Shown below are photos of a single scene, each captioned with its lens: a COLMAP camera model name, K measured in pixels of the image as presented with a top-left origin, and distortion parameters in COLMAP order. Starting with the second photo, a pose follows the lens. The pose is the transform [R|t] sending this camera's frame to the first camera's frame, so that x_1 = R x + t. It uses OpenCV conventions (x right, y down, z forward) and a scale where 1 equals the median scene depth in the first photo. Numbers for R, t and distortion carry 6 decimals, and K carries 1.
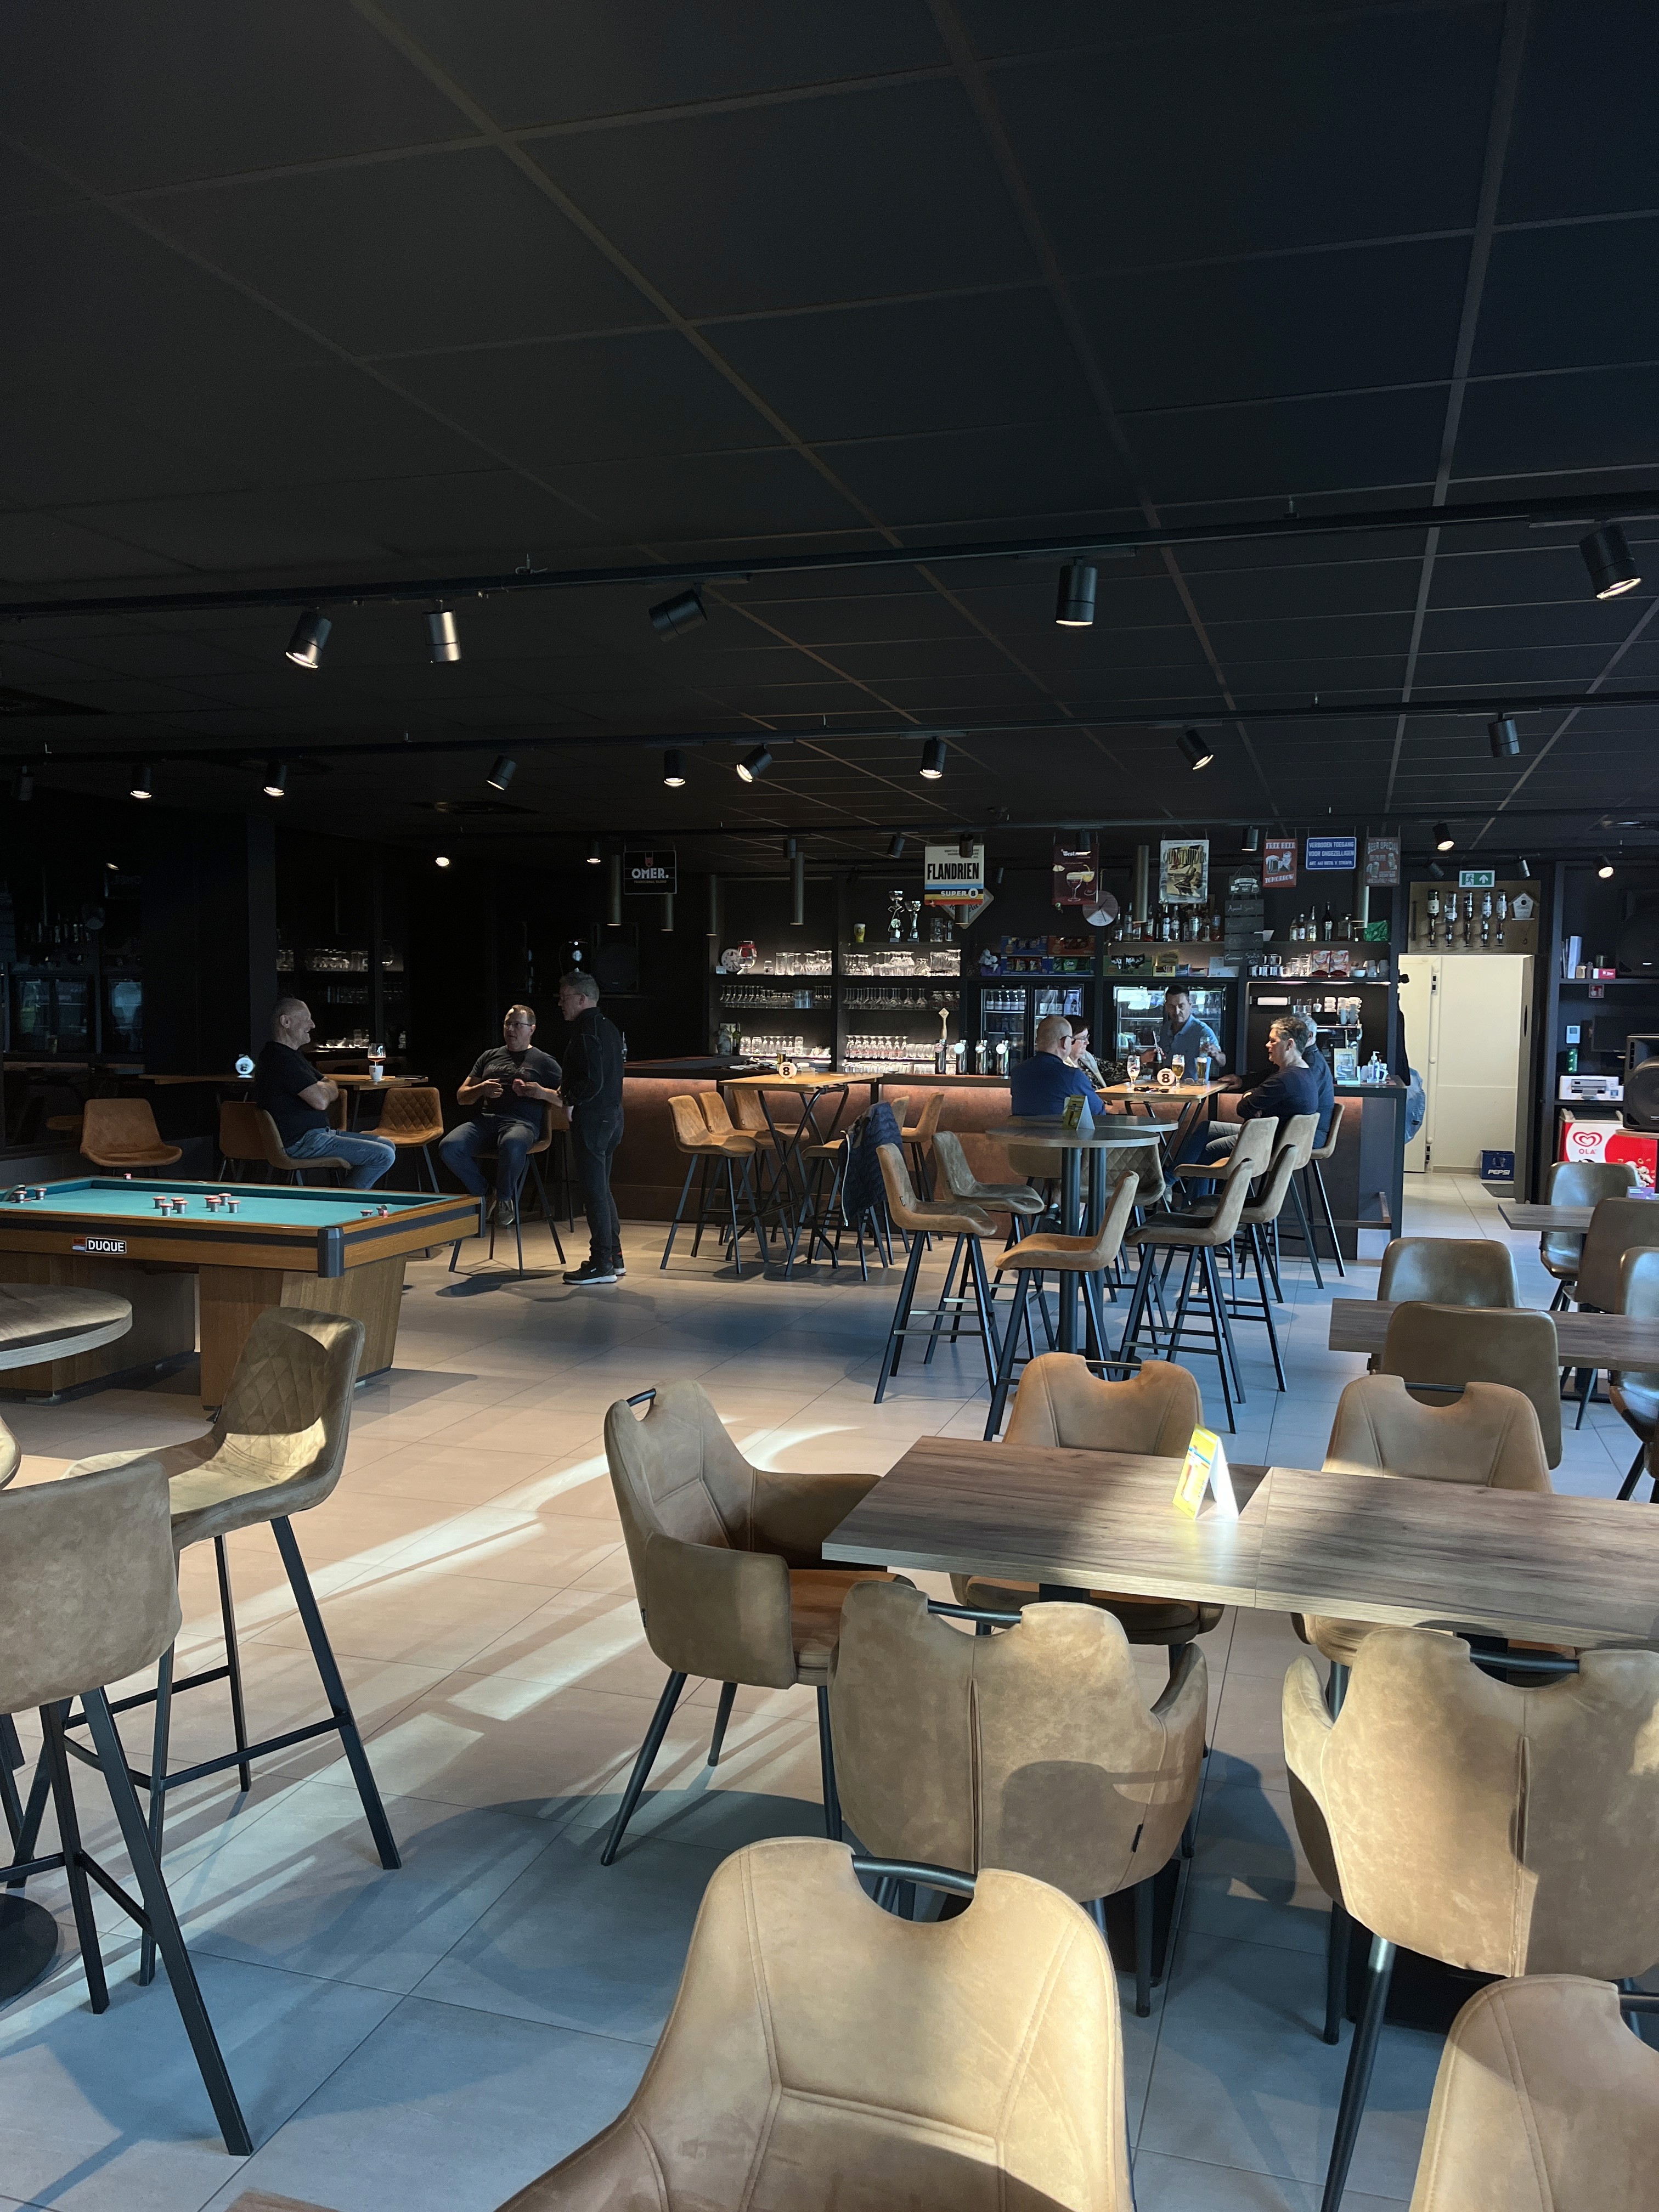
lens RADIAL K [[1687.3, 0, 827.0], [0, 1687.3, 1103.3], [0, 0, 1]] dist [0.057694, -0.053841]
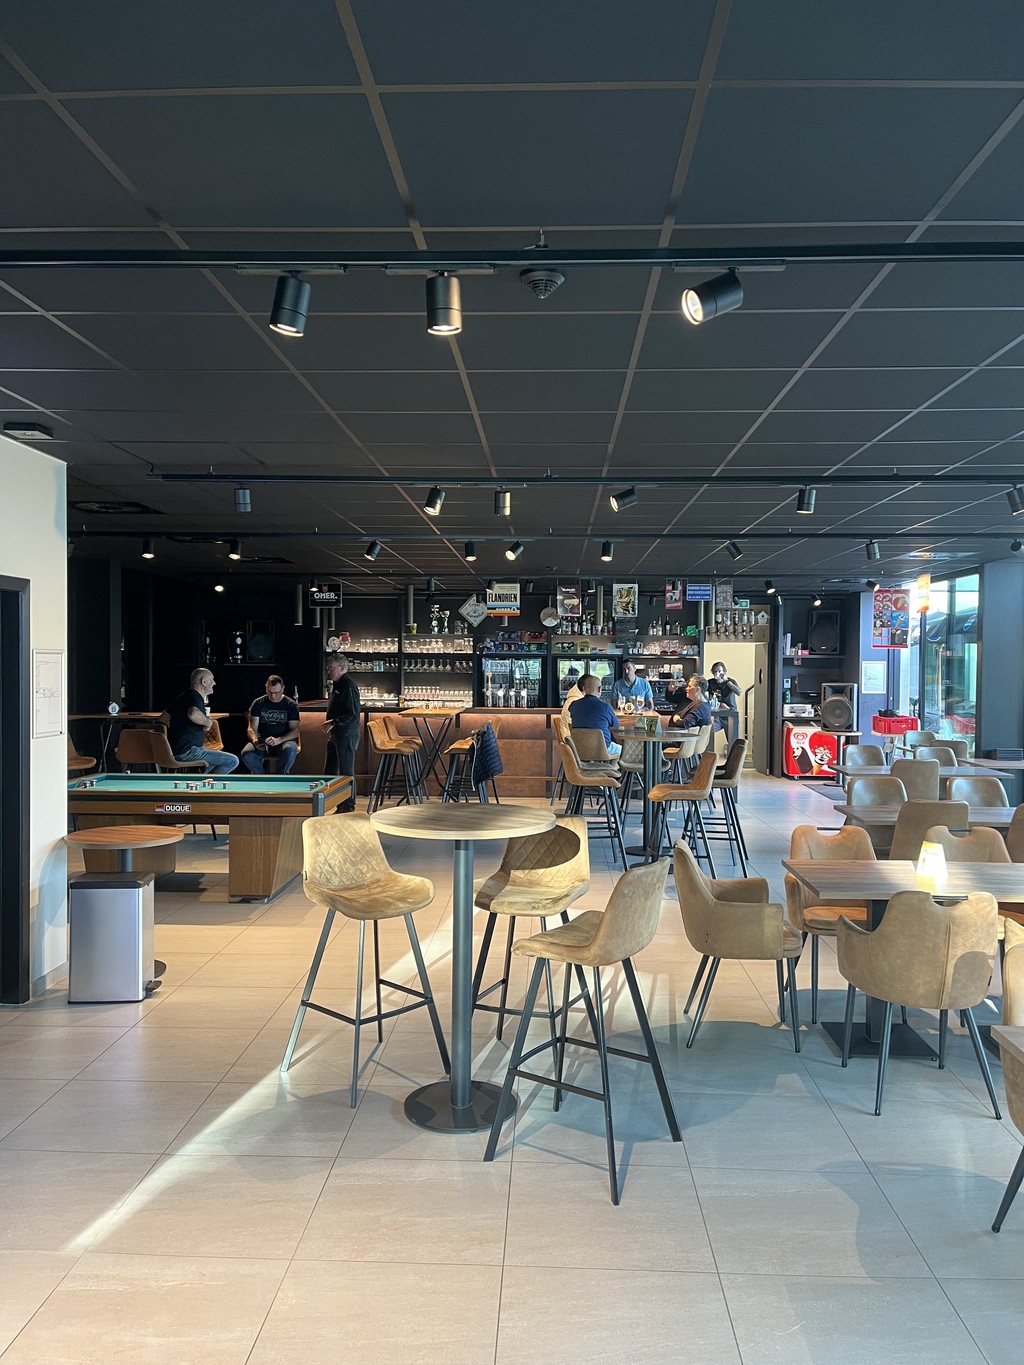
lens RADIAL K [[1041.2, 0, 510.0], [0, 1041.2, 690.8], [0, 0, 1]] dist [0.057694, -0.053841]
pose [[0.966227, -0.009586, 0.257515, -0.181483], [0.018350, 0.999331, -0.031650, 0.000526], [-0.257040, 0.035306, 0.965756, -0.084002]]
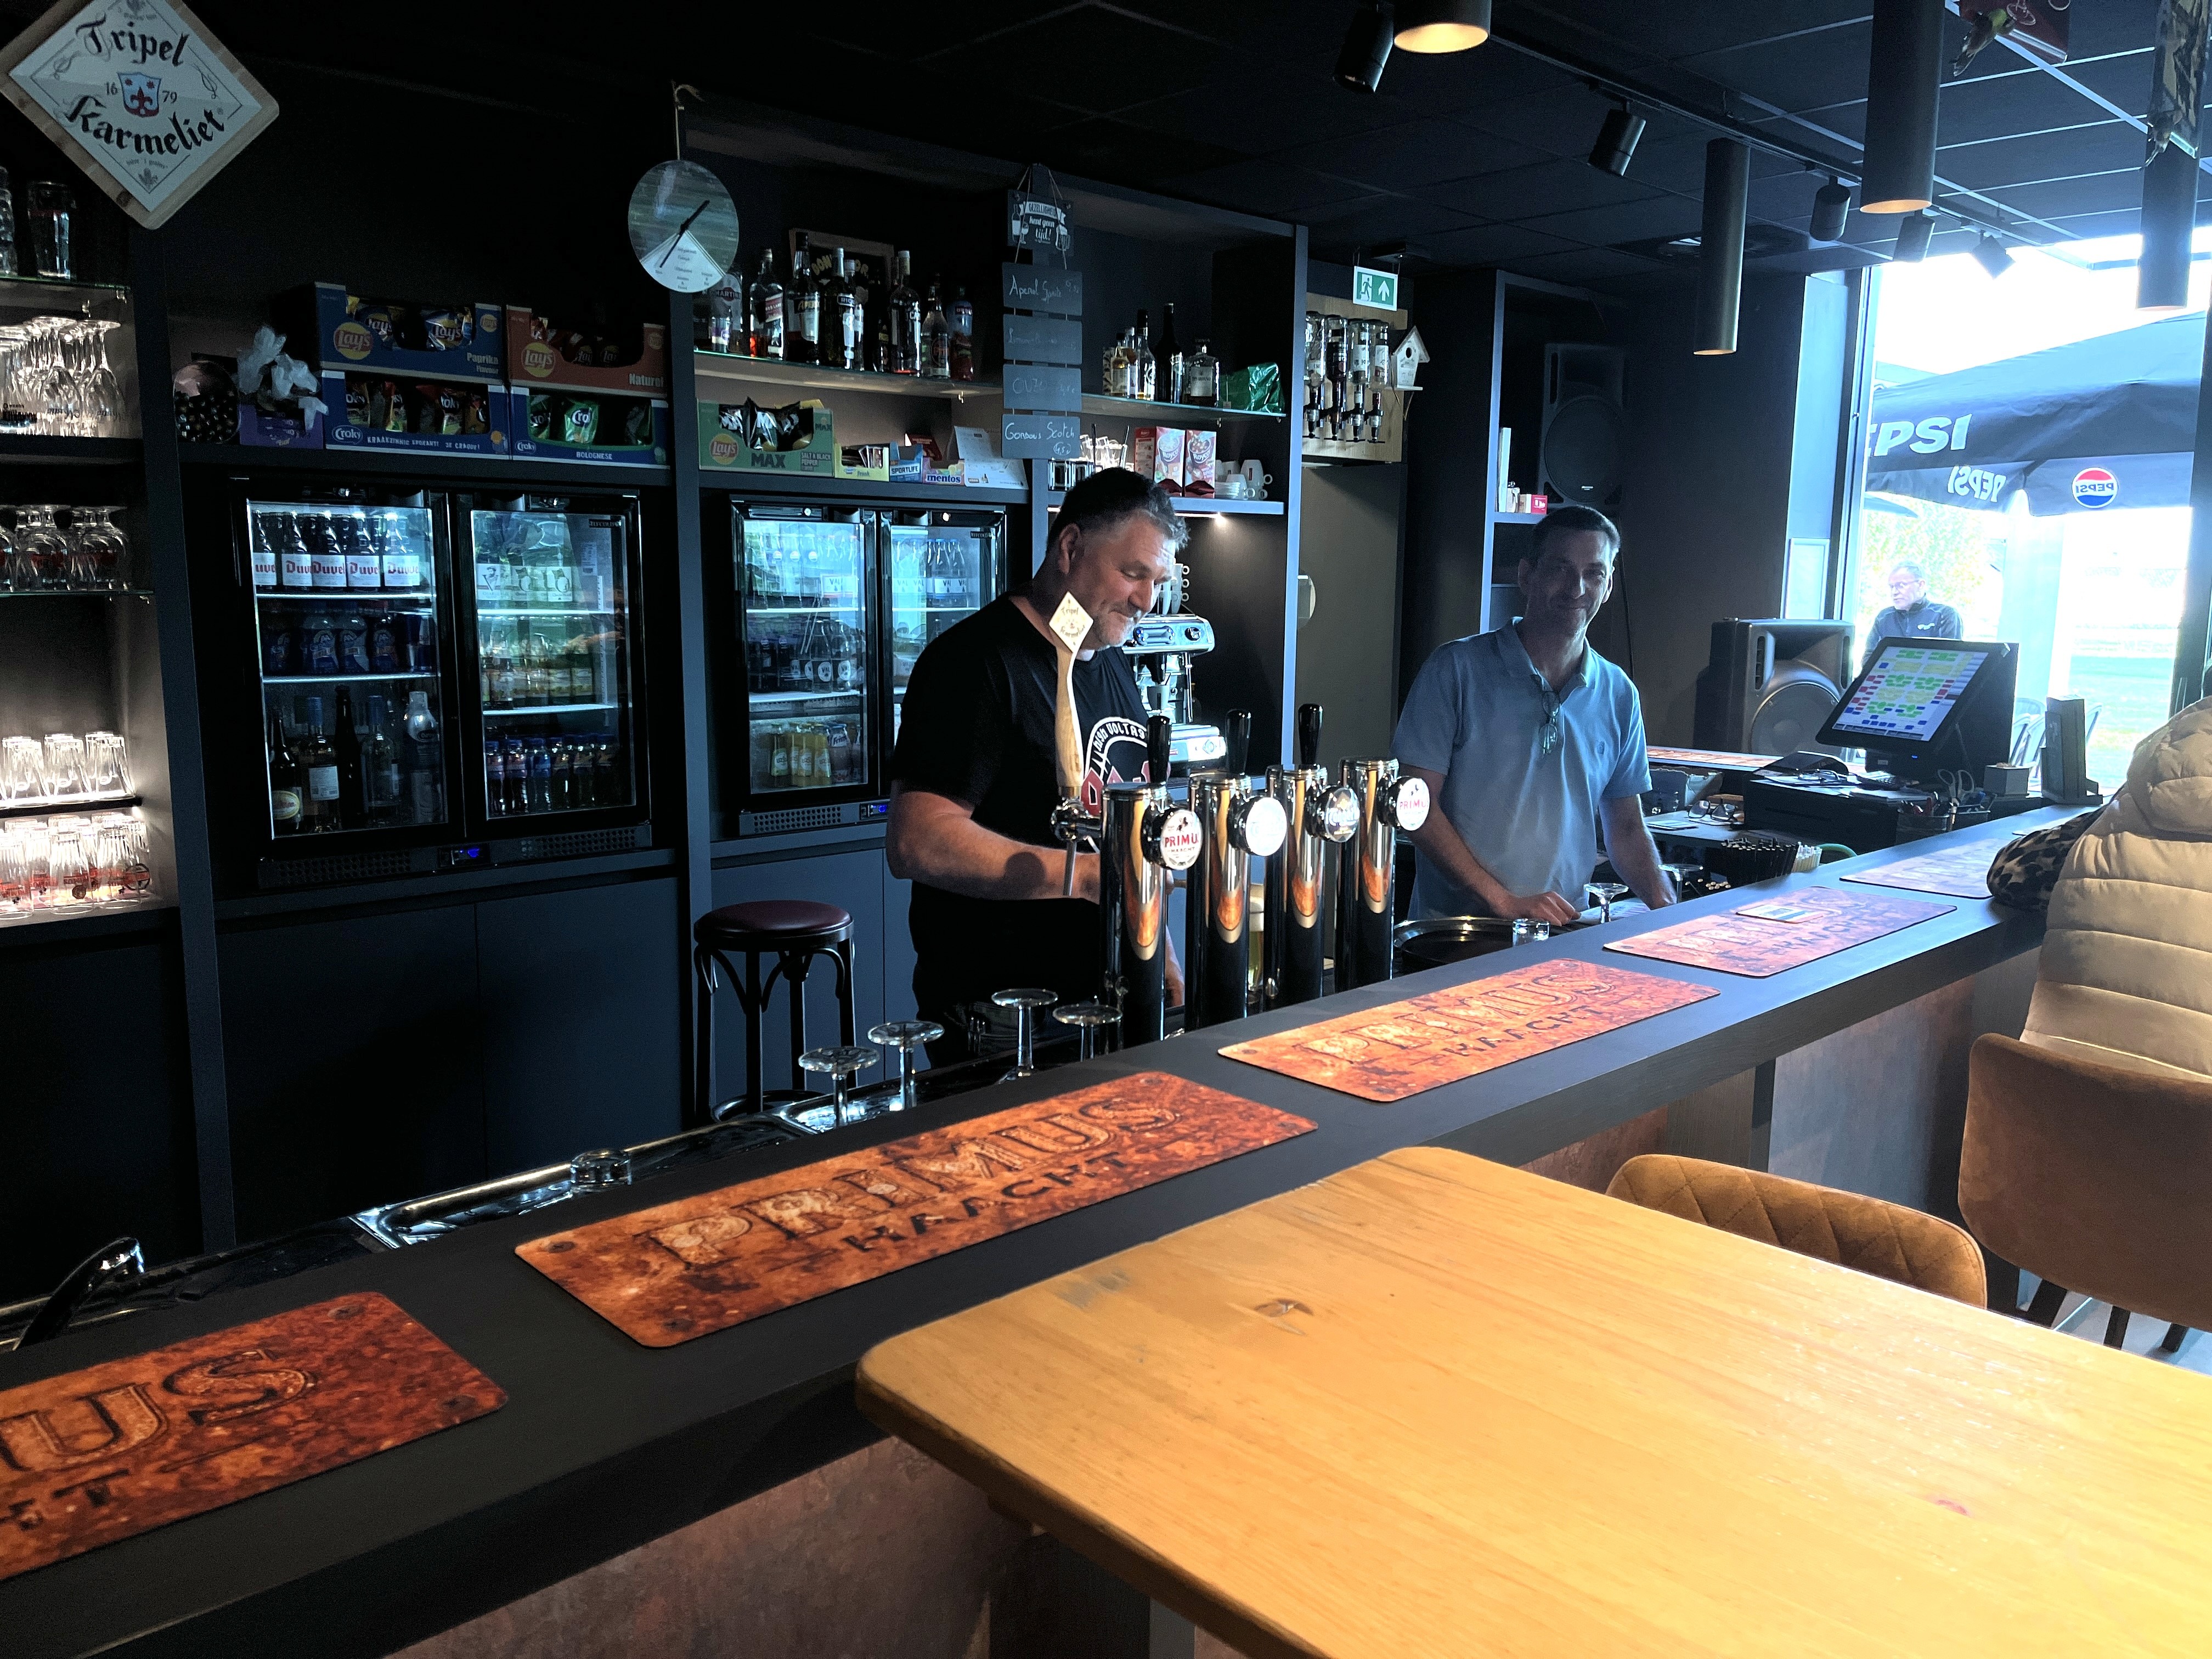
lens RADIAL K [[1687.3, 0, 1107.6], [0, 1687.3, 824.5], [0, 0, 1]] dist [0.057694, -0.053841]
pose [[0.487014, -0.138238, 0.862385, -0.068761], [0.042747, 0.989984, 0.134551, -0.053503], [-0.872348, -0.028663, 0.488045, 0.834426]]
